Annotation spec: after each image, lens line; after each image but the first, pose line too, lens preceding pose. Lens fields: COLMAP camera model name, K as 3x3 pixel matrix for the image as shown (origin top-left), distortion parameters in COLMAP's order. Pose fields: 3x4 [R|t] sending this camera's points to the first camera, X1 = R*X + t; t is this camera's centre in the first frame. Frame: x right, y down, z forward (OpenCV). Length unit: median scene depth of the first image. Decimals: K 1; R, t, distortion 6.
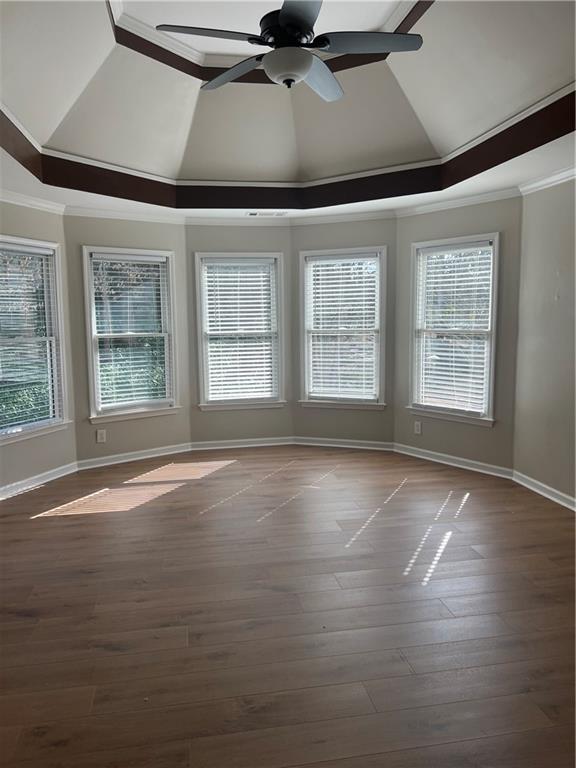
lens RADIAL K [[582.6, 0, 290.4], [0, 582.6, 386.6], [0, 0, 1]] dist [0.070932, -0.075379]
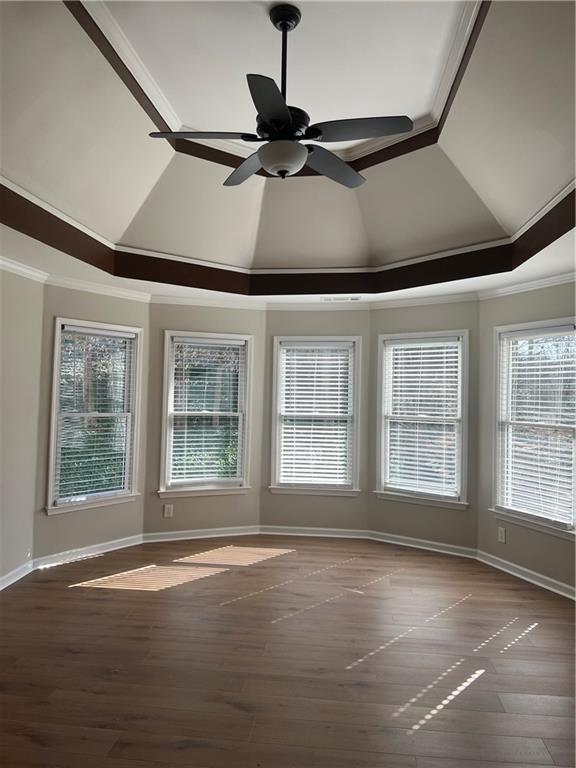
lens RADIAL K [[582.6, 0, 284.4], [0, 582.6, 381.2], [0, 0, 1]] dist [0.070932, -0.075379]
pose [[0.957475, 0.026424, -0.287303, 0.167582], [-0.068097, 0.988360, -0.136039, -0.014698], [0.280364, 0.149819, 0.948130, 0.055596]]
